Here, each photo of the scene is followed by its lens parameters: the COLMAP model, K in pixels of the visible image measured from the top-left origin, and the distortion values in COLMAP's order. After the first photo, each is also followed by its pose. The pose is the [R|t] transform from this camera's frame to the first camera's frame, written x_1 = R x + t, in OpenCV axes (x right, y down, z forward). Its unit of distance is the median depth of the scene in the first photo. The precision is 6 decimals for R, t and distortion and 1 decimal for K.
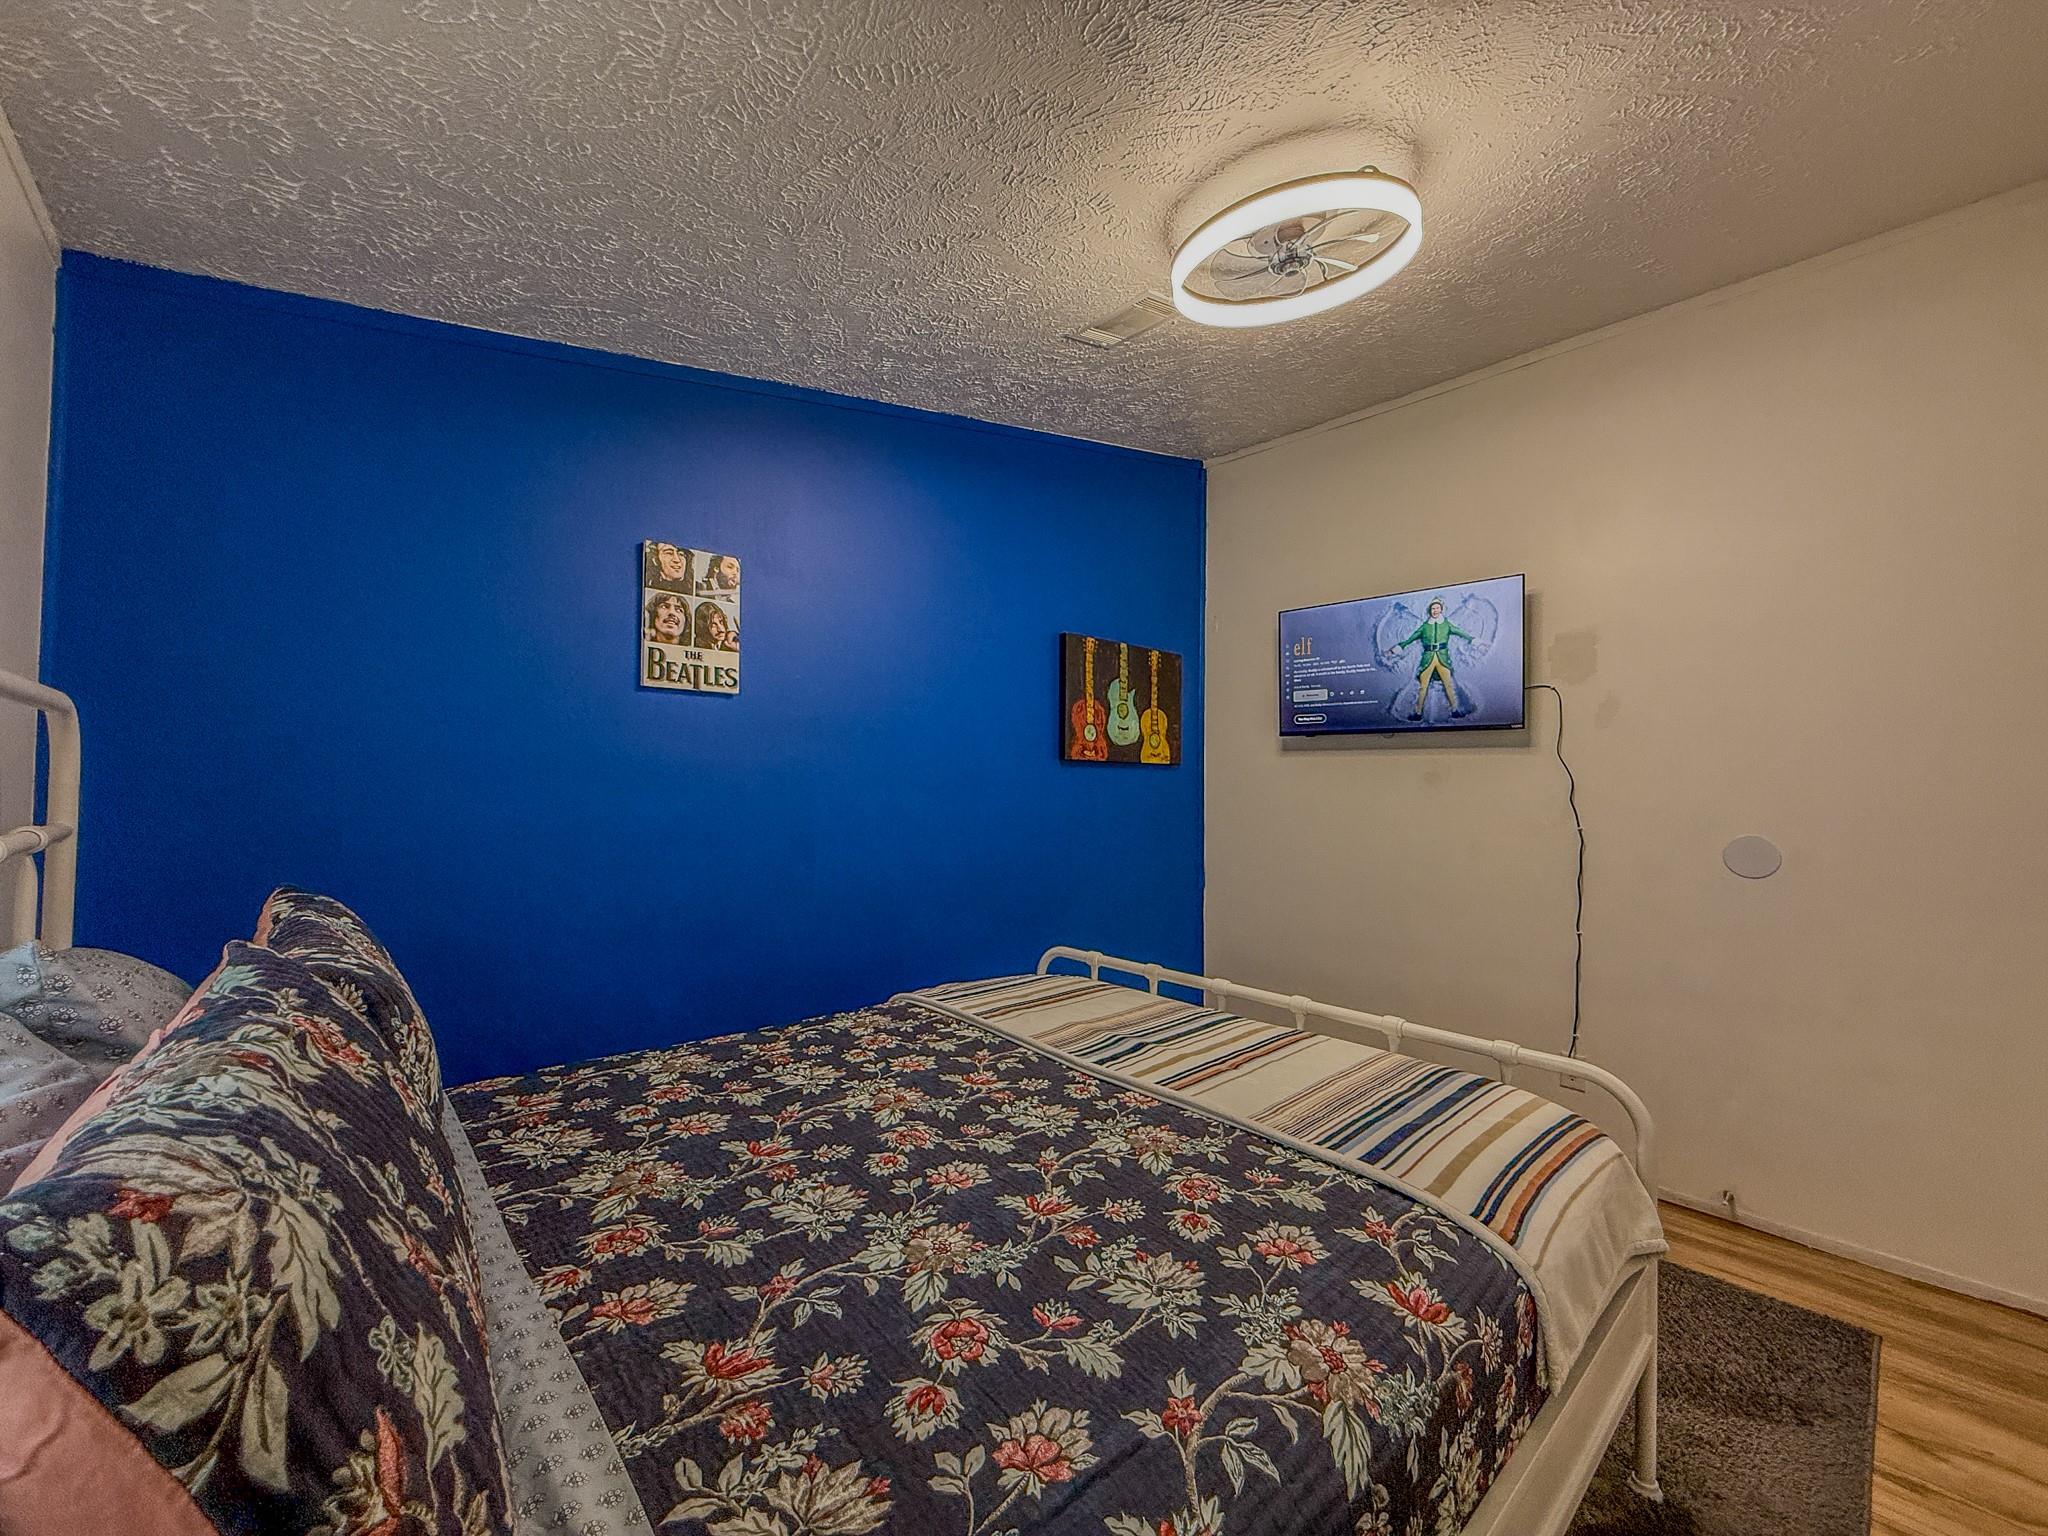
lens RADIAL K [[818.0, 0, 1020.2], [0, 818.0, 769.3], [0, 0, 1]] dist [-0.000197, -0.000027]
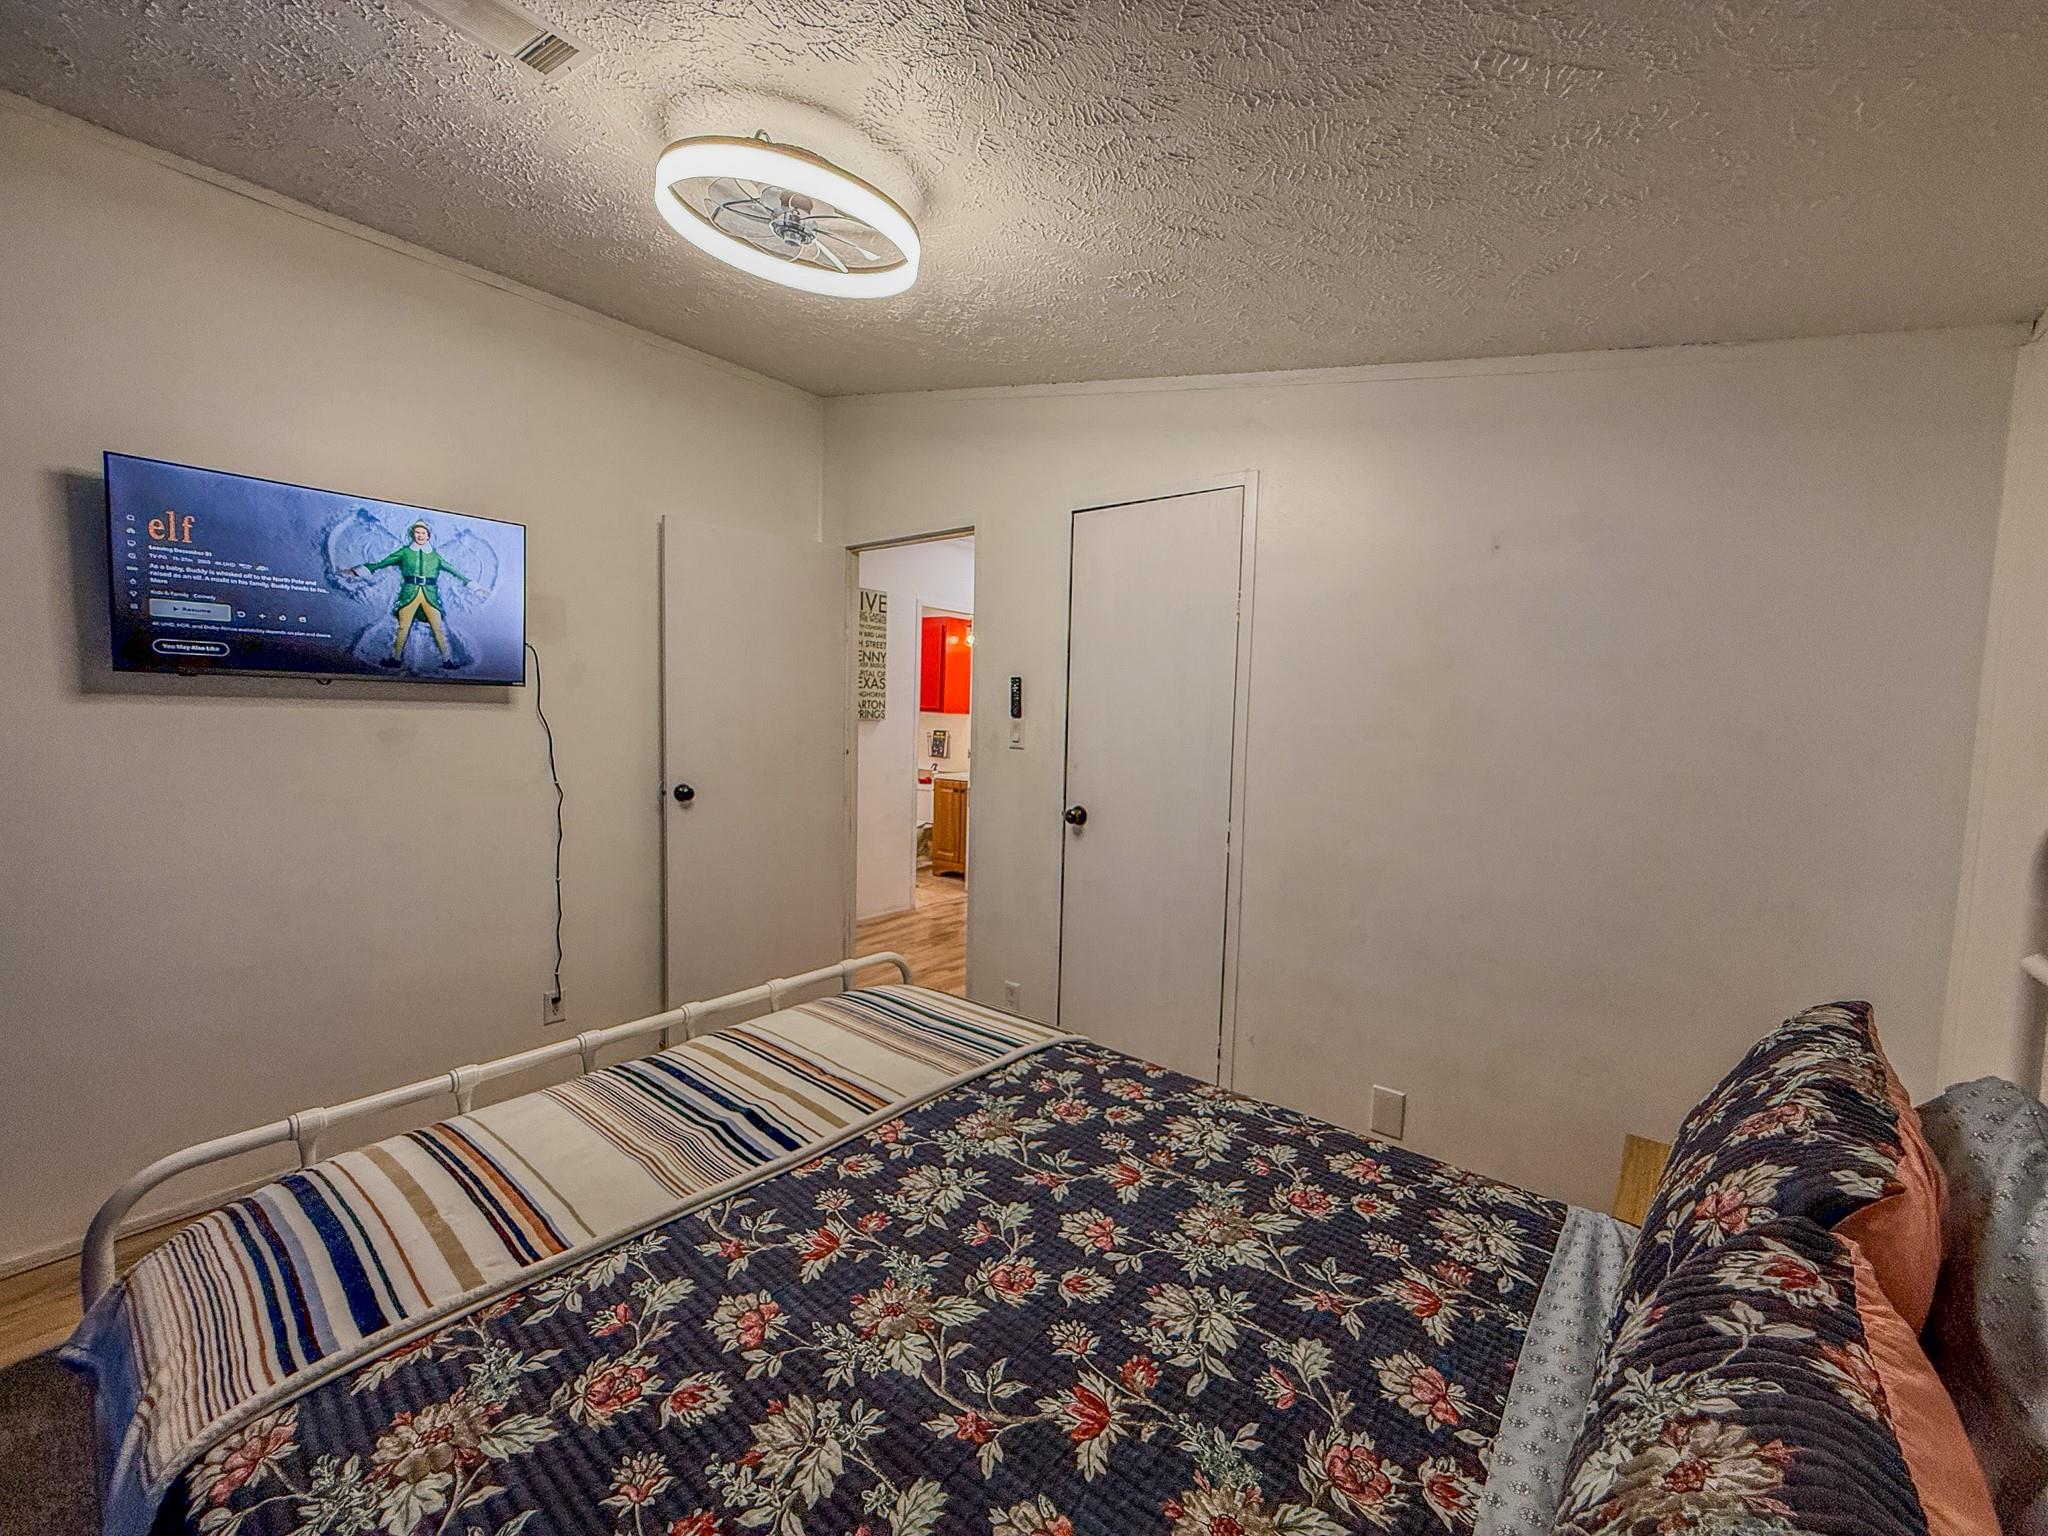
lens RADIAL K [[818.0, 0, 1020.2], [0, 818.0, 769.3], [0, 0, 1]] dist [-0.000197, -0.000027]
pose [[-0.147329, -0.094760, 0.984538, -0.676560], [-0.049379, 0.994864, 0.088364, -0.102570], [-0.987854, -0.035597, -0.151251, 0.852684]]
